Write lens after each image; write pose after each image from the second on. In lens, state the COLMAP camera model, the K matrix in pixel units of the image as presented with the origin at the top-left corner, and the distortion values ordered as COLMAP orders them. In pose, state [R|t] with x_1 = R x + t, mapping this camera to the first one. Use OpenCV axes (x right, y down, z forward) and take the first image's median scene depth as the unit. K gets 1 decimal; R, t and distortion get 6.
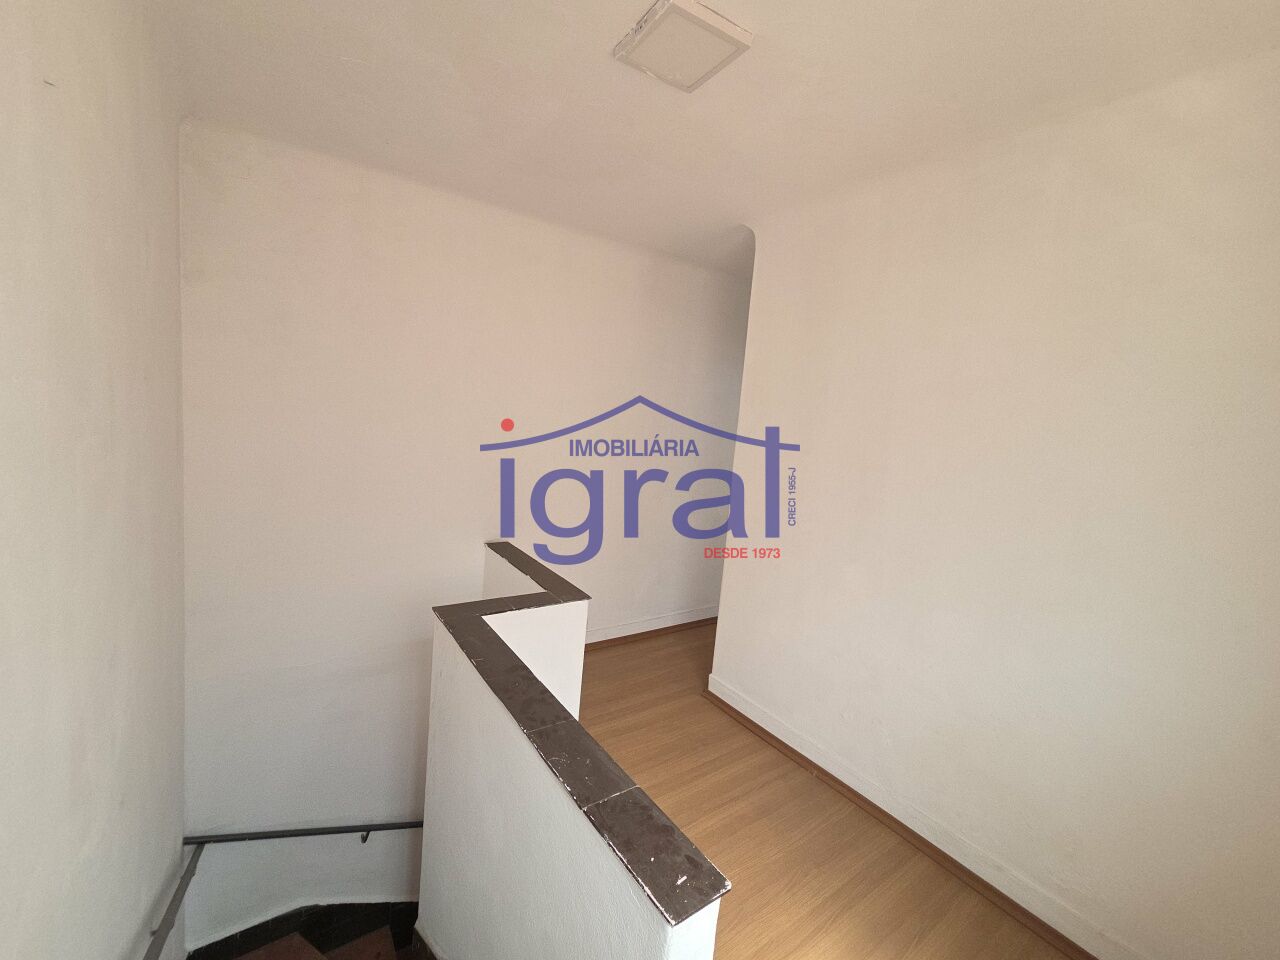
lens RADIAL K [[528.1, 0, 631.7], [0, 528.1, 471.0], [0, 0, 1]] dist [-0.003854, 0.001843]
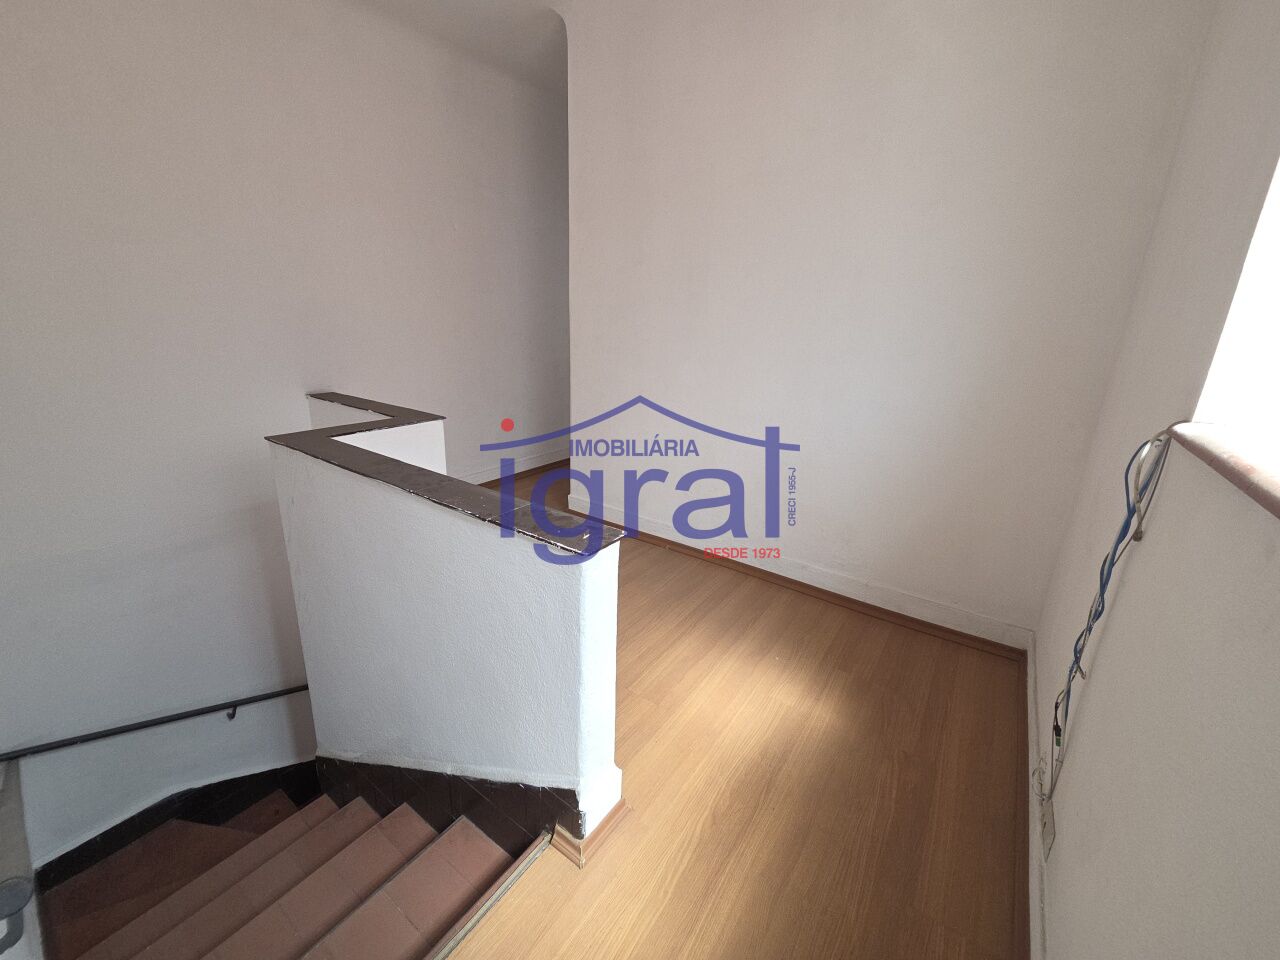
lens RADIAL K [[528.1, 0, 633.3], [0, 528.1, 470.5], [0, 0, 1]] dist [-0.003854, 0.001843]
pose [[0.943101, -0.146049, 0.298713, -0.052600], [0.081990, 0.972776, 0.216758, 0.145460], [-0.322238, -0.179934, 0.929401, -0.041233]]
